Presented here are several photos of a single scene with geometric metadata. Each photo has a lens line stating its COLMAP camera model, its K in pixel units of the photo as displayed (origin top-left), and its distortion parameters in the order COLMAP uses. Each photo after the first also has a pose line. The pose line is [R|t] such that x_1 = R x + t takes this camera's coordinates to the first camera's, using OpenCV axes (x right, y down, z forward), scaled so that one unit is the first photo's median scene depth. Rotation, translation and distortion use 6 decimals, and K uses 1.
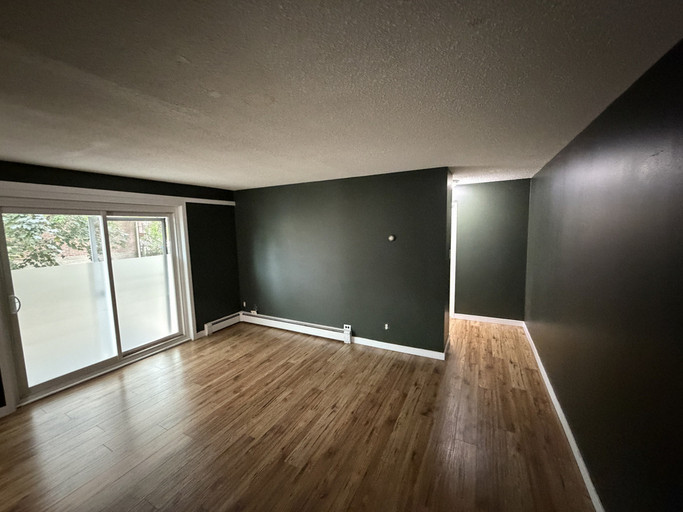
lens RADIAL K [[272.5, 0, 340.1], [0, 272.5, 254.4], [0, 0, 1]] dist [0.001321, 0.000594]
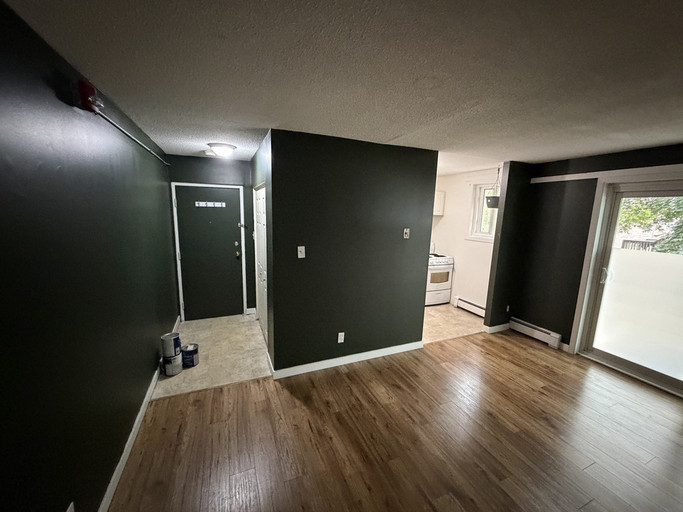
lens RADIAL K [[272.5, 0, 337.8], [0, 272.5, 256.5], [0, 0, 1]] dist [0.001321, 0.000594]
pose [[-0.644300, 0.137117, -0.752381, 0.279796], [-0.084191, 0.965100, 0.247980, -0.062353], [0.760125, 0.223118, -0.610270, 0.546611]]
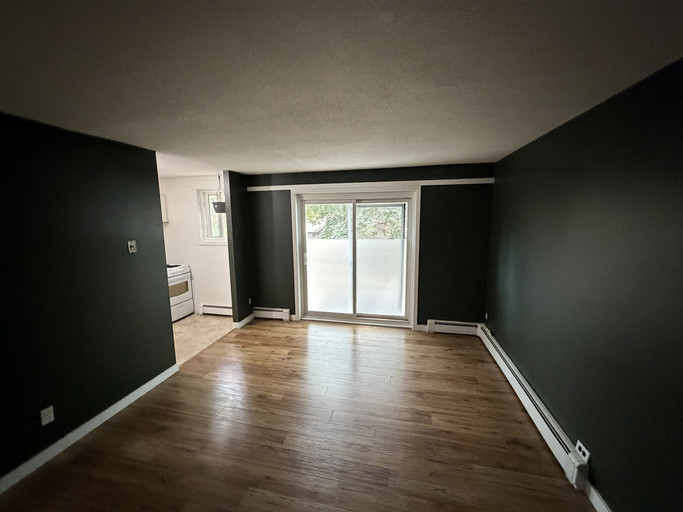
lens RADIAL K [[272.5, 0, 341.4], [0, 272.5, 257.5], [0, 0, 1]] dist [0.001321, 0.000594]
pose [[0.253822, 0.169189, -0.952339, 0.294978], [-0.092521, 0.984315, 0.150211, -0.065413], [0.962816, 0.049984, 0.265494, 0.509949]]
